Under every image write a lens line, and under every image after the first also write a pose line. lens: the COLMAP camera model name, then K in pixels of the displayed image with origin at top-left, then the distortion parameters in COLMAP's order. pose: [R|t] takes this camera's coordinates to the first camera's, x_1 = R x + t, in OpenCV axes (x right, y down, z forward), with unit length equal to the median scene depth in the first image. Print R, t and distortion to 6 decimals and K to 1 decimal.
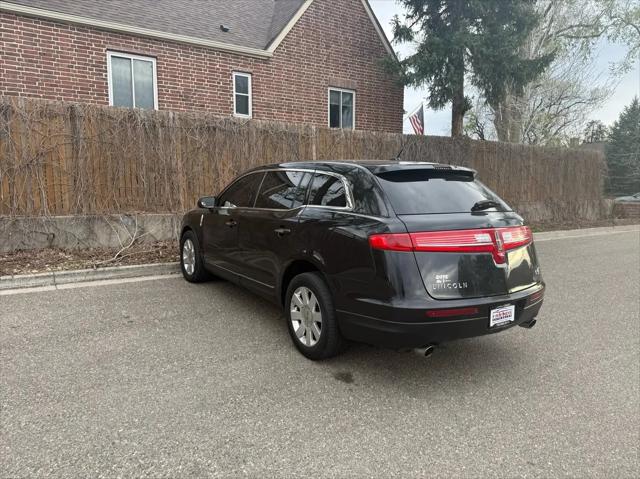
lens RADIAL K [[446.5, 0, 318.5], [0, 446.5, 241.4], [0, 0, 1]] dist [0.033559, -0.041864]
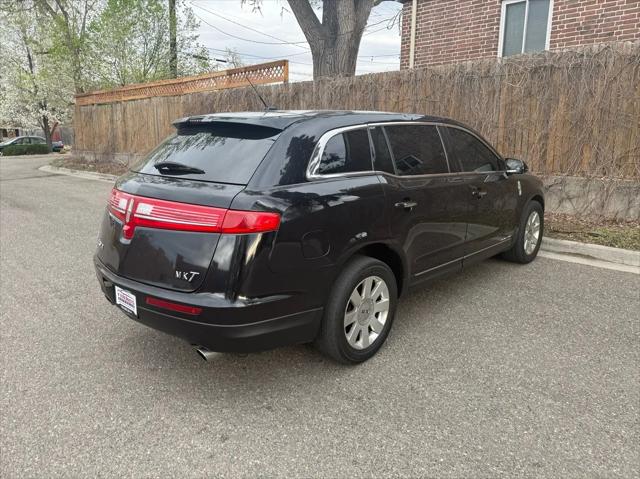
lens RADIAL K [[446.5, 0, 324.6], [0, 446.5, 238.6], [0, 0, 1]] dist [0.033559, -0.041864]
pose [[0.223738, 0.204581, -0.952937, 0.521034], [-0.119833, 0.976078, 0.181414, -0.058119], [0.967255, 0.073605, 0.242901, 0.472164]]
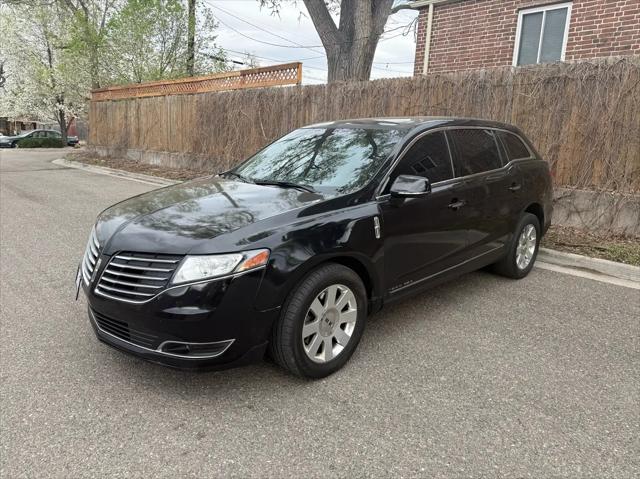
lens RADIAL K [[446.5, 0, 328.1], [0, 446.5, 240.9], [0, 0, 1]] dist [0.033559, -0.041864]
pose [[0.200488, 0.205840, -0.957828, 0.517240], [-0.160952, 0.971315, 0.175049, -0.052840], [0.966385, 0.119069, 0.227867, 0.487285]]
